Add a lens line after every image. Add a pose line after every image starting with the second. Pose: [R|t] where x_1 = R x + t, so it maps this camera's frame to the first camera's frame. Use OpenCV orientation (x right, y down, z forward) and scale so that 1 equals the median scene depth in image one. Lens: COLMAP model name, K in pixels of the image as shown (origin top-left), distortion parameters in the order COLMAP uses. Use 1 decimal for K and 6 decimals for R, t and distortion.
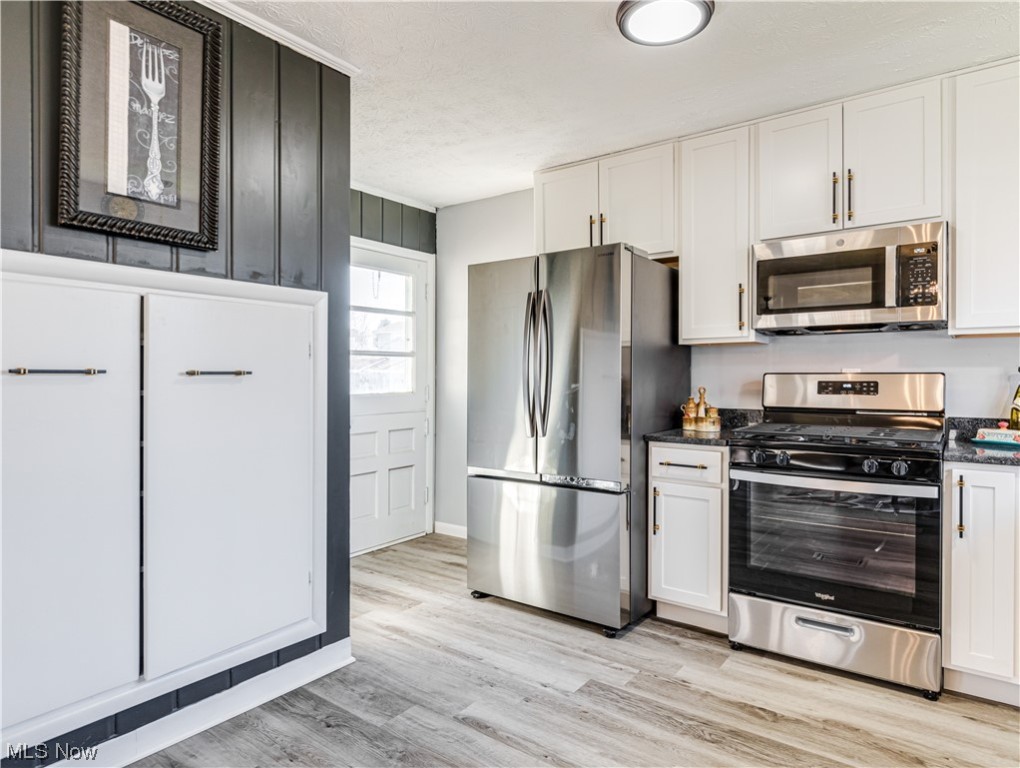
lens RADIAL K [[602.0, 0, 515.7], [0, 602.0, 378.5], [0, 0, 1]] dist [0.005387, 0.000140]
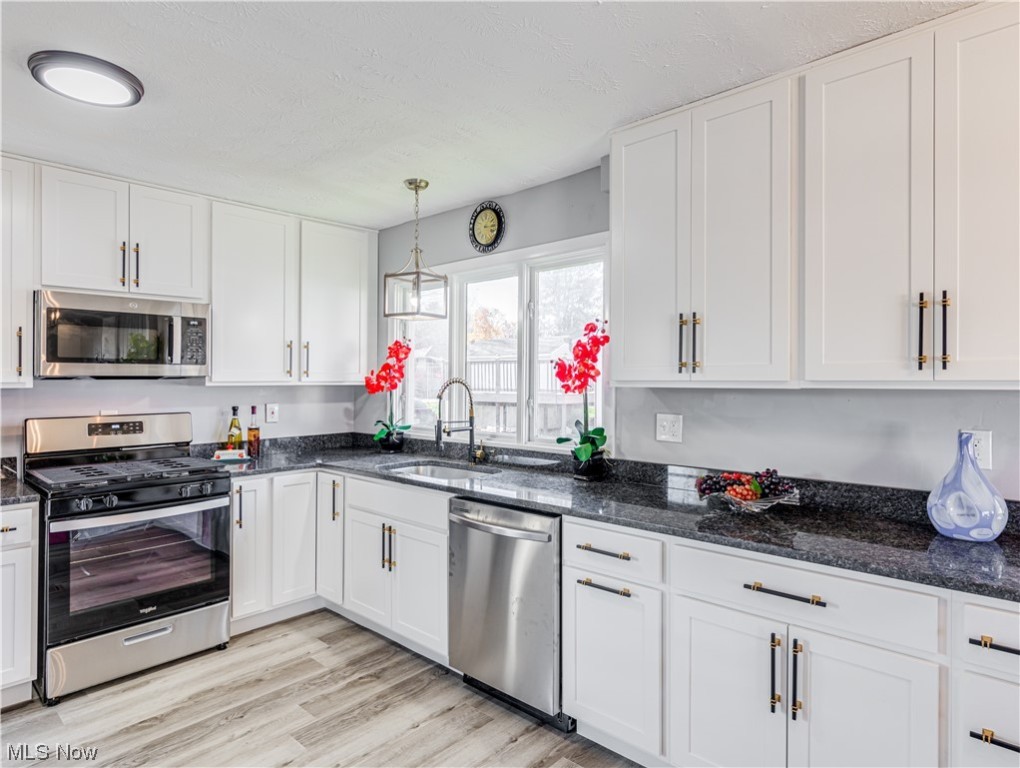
lens RADIAL K [[585.3, 0, 515.2], [0, 585.3, 381.7], [0, 0, 1]] dist [-0.002262, -0.001262]
pose [[0.117531, -0.001057, 0.993069, -0.509605], [0.007897, 0.999969, 0.000130, -0.075017], [-0.993038, 0.007827, 0.117536, 0.141421]]
